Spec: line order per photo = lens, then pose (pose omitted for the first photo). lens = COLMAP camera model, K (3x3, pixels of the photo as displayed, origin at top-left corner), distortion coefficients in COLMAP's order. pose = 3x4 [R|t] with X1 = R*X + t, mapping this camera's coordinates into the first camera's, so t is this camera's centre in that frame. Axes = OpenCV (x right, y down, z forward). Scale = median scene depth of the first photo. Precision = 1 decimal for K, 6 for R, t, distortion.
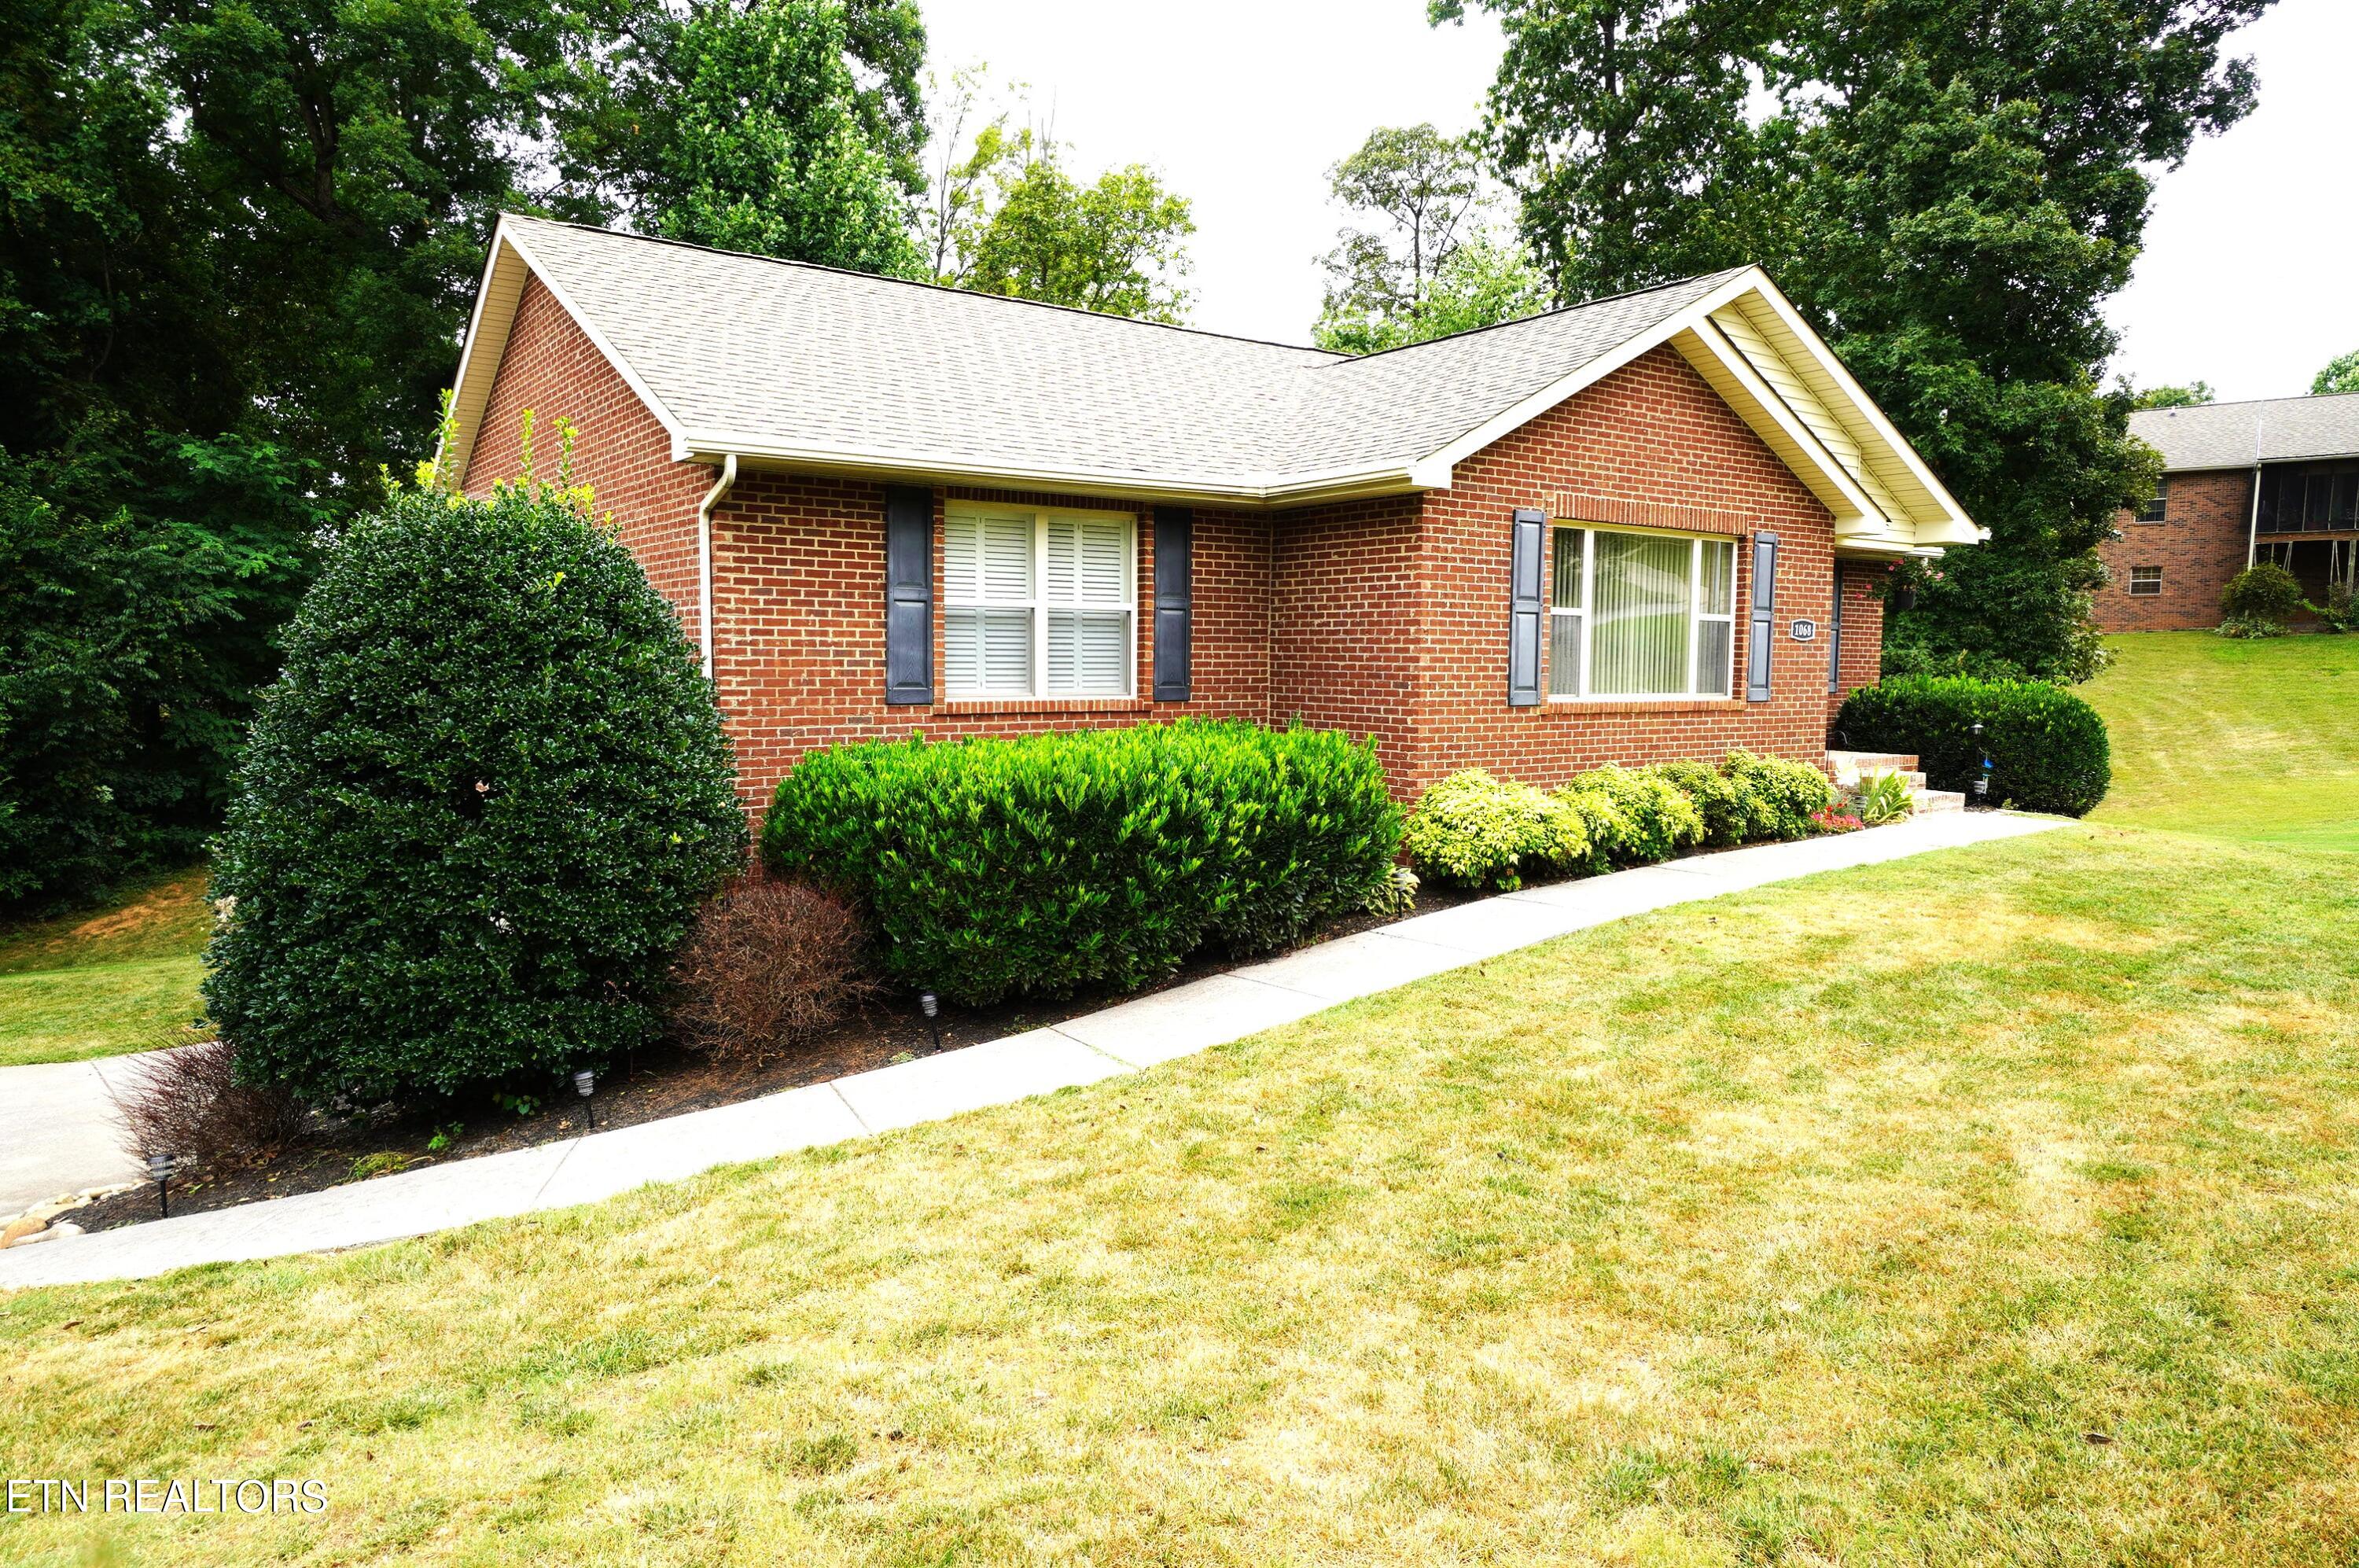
lens RADIAL K [[1485.2, 0, 1179.5], [0, 1485.2, 784.0], [0, 0, 1]] dist [-0.001623, 0.004357]
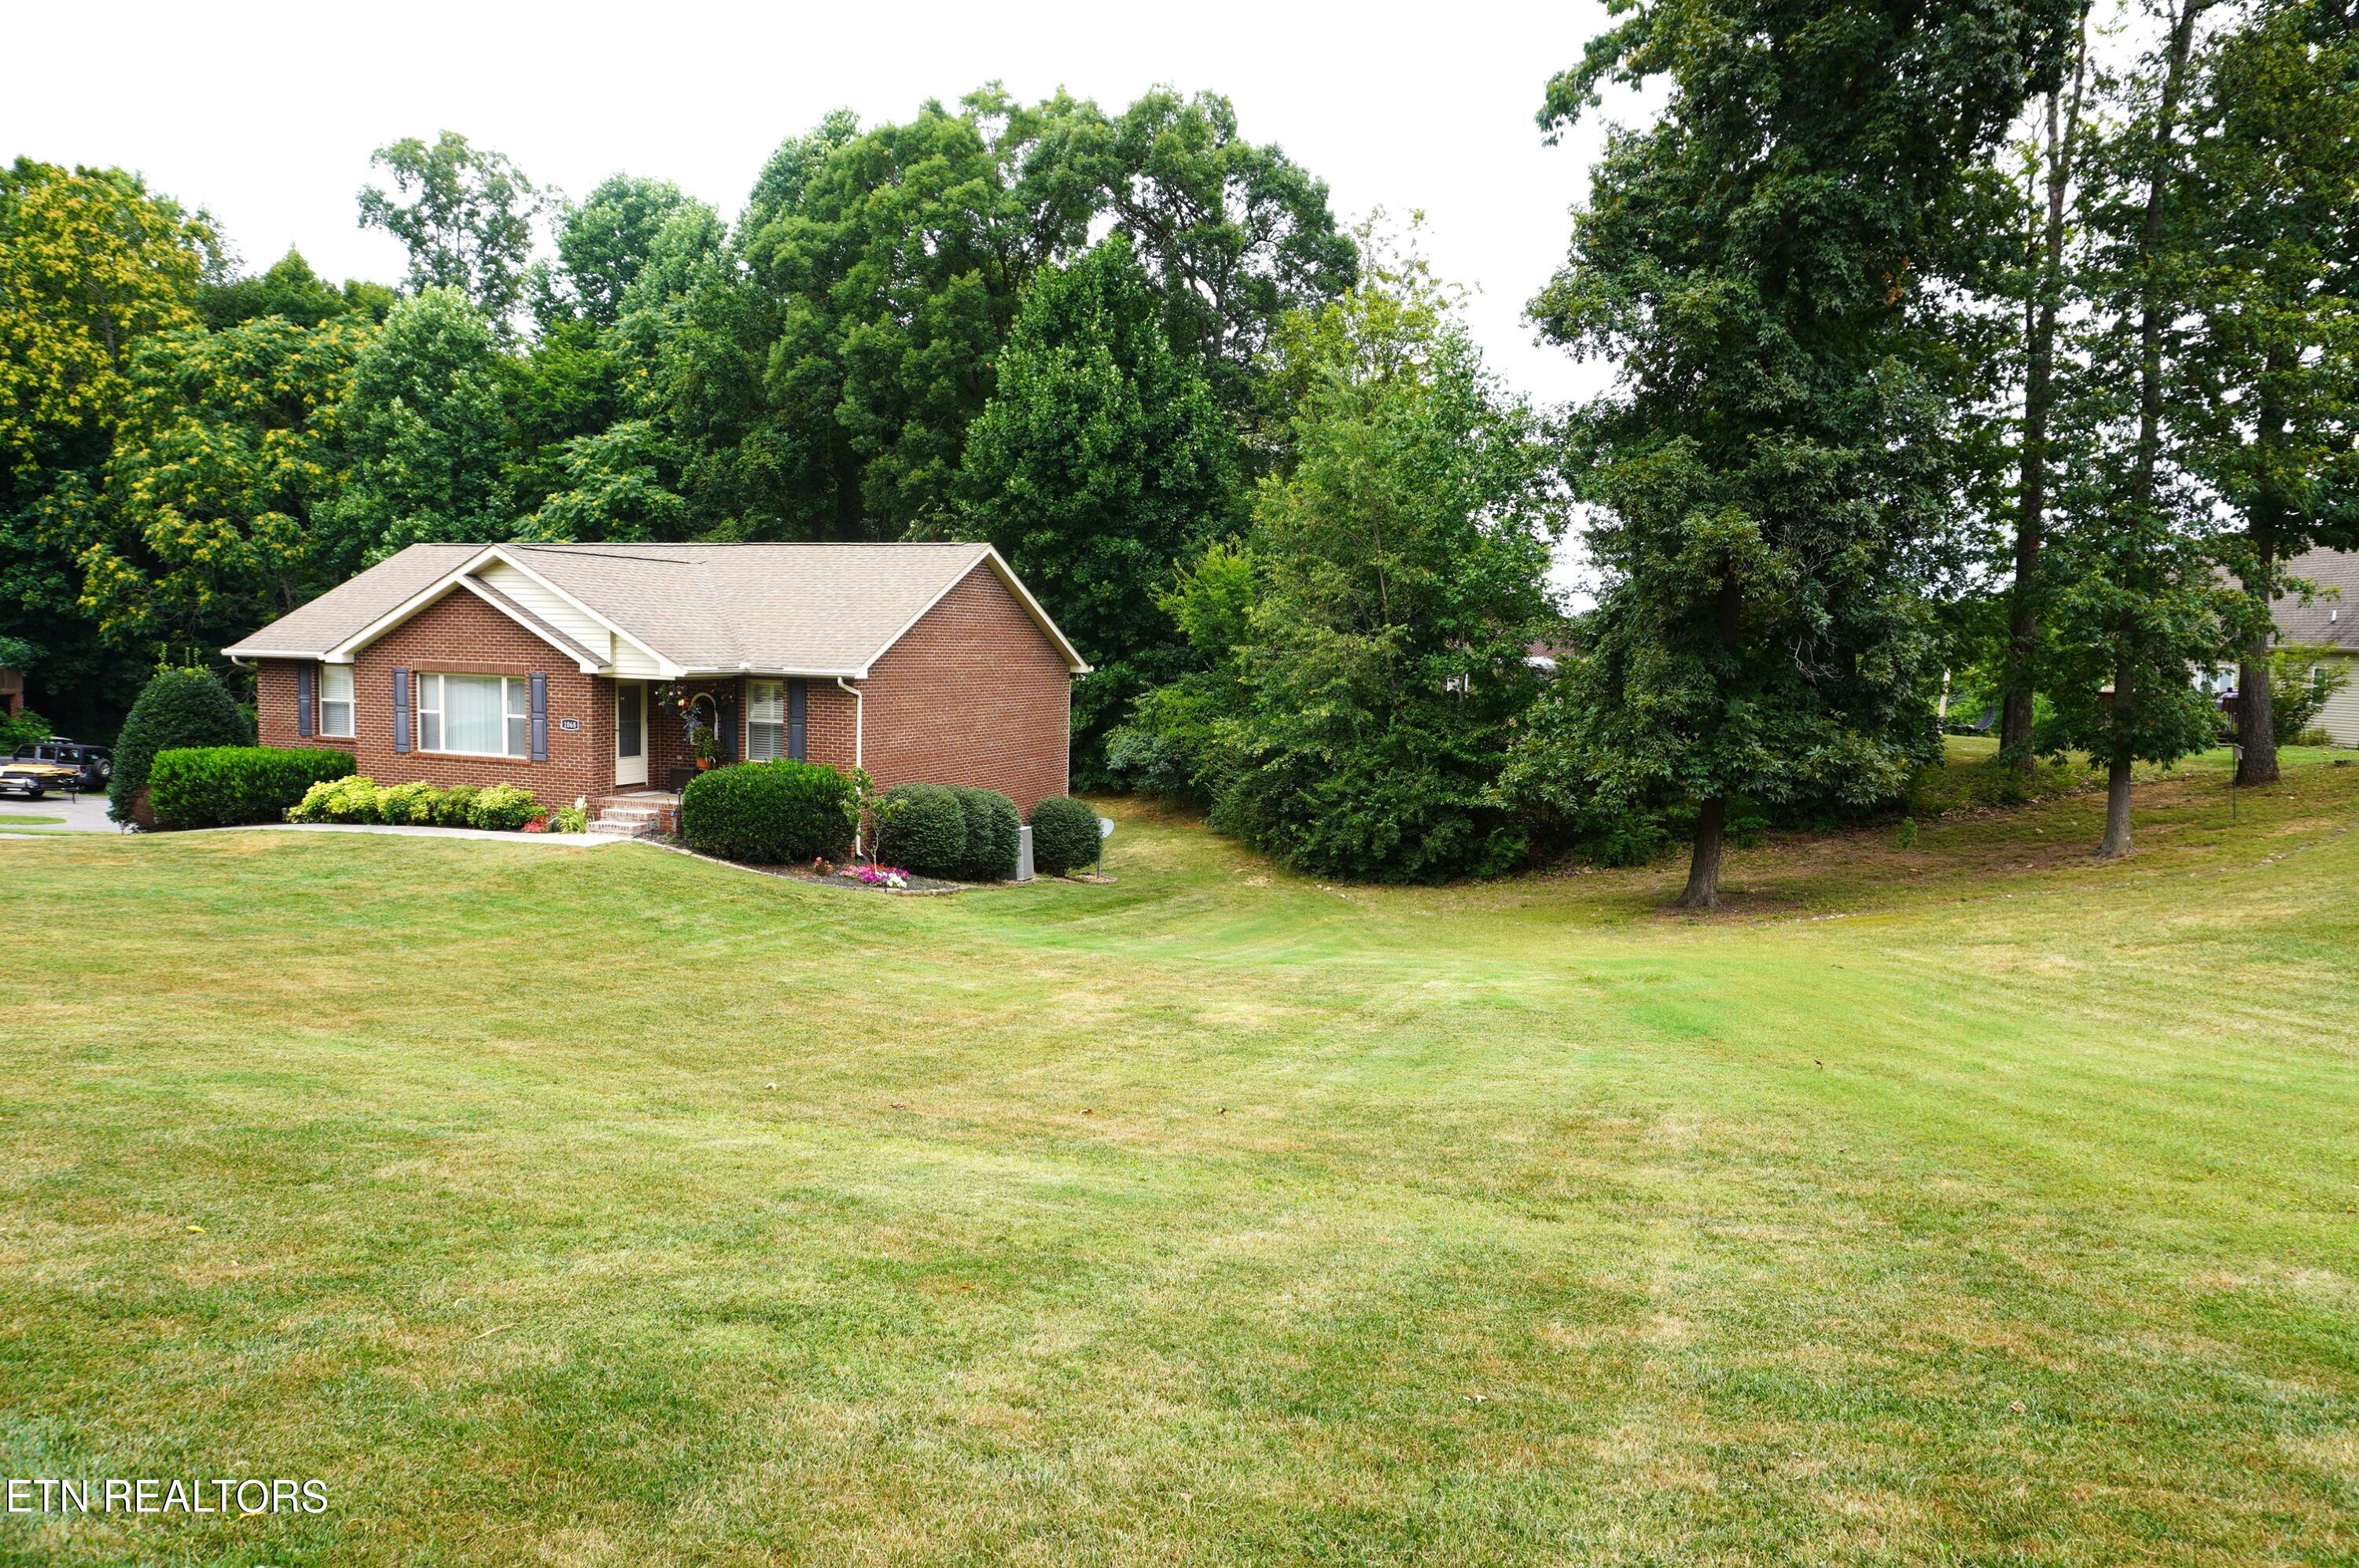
lens RADIAL K [[1559.2, 0, 1179.5], [0, 1559.2, 784.0], [0, 0, 1]] dist [-0.050409, 0.003407]
pose [[0.562131, 0.086392, -0.822523, 2.928136], [-0.091154, 0.994942, 0.042205, -0.217925], [0.822009, 0.051251, 0.567163, 0.648593]]
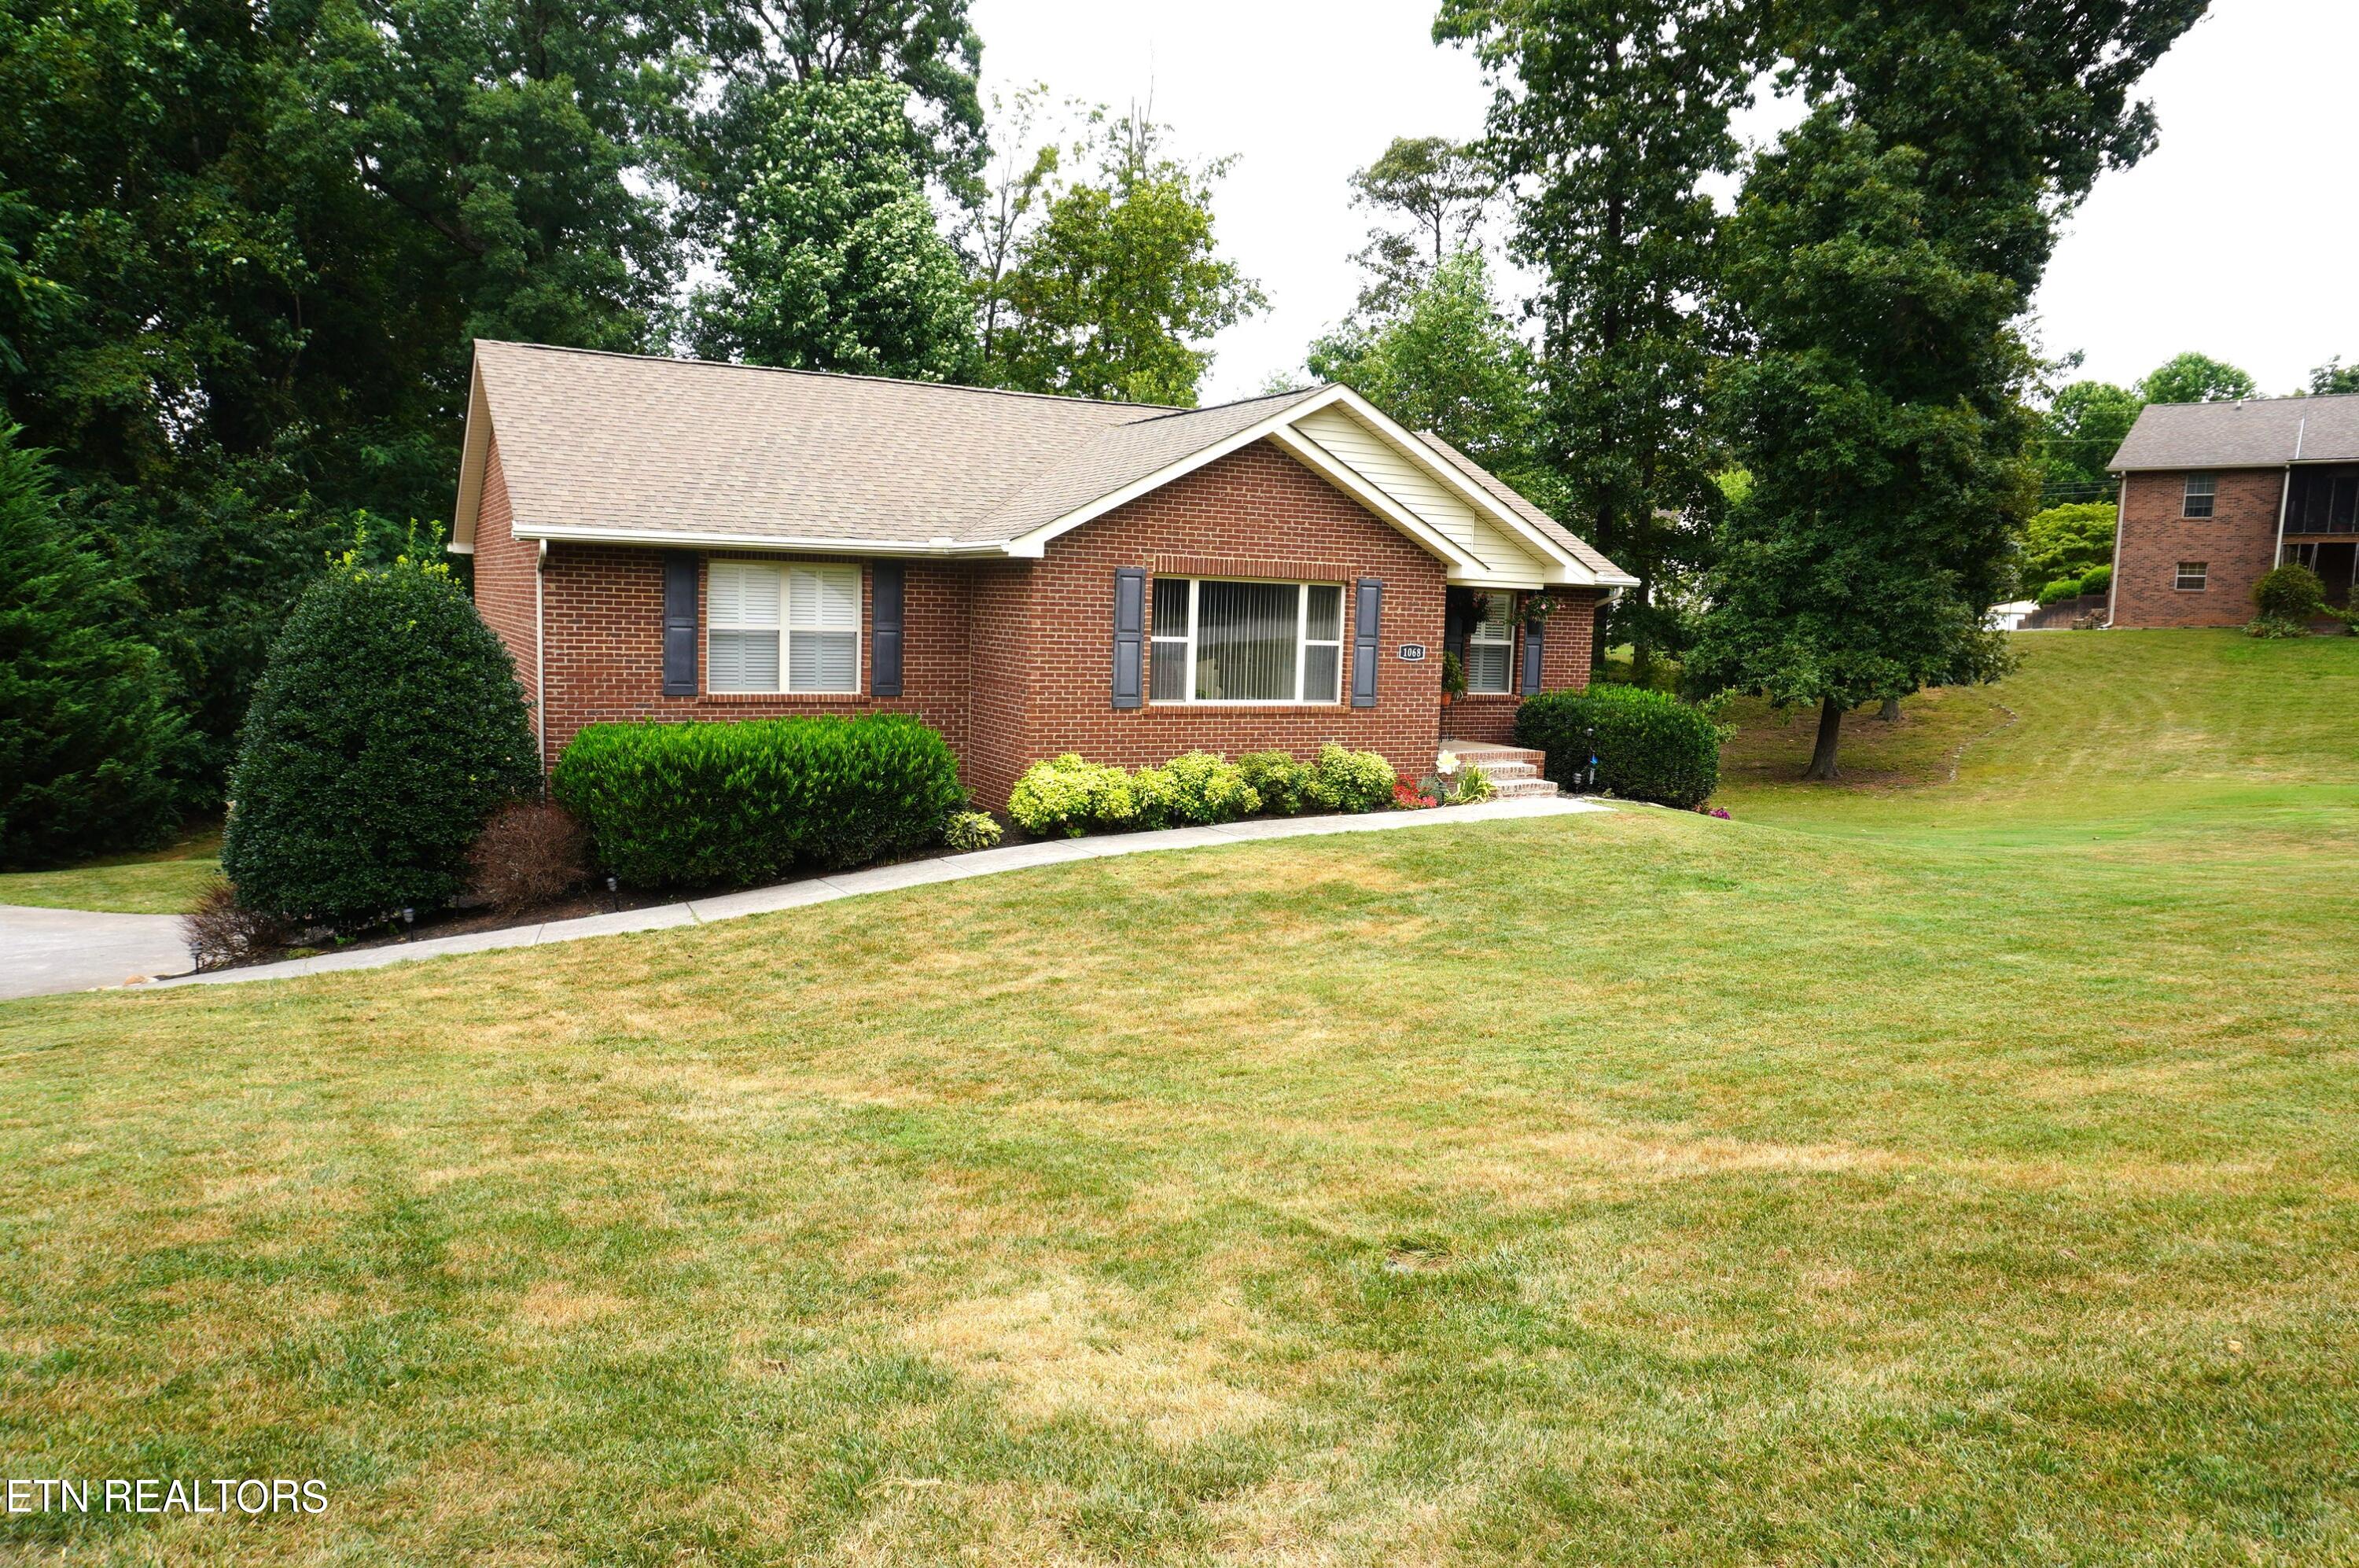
lens RADIAL K [[1554.5, 0, 1151.6], [0, 1554.5, 752.2], [0, 0, 1]] dist [-0.027403, -0.000222]
pose [[0.989391, 0.037887, -0.140248, 0.468880], [-0.036653, 0.999263, 0.011378, -0.028977], [0.140575, -0.006117, 0.990051, -0.447515]]
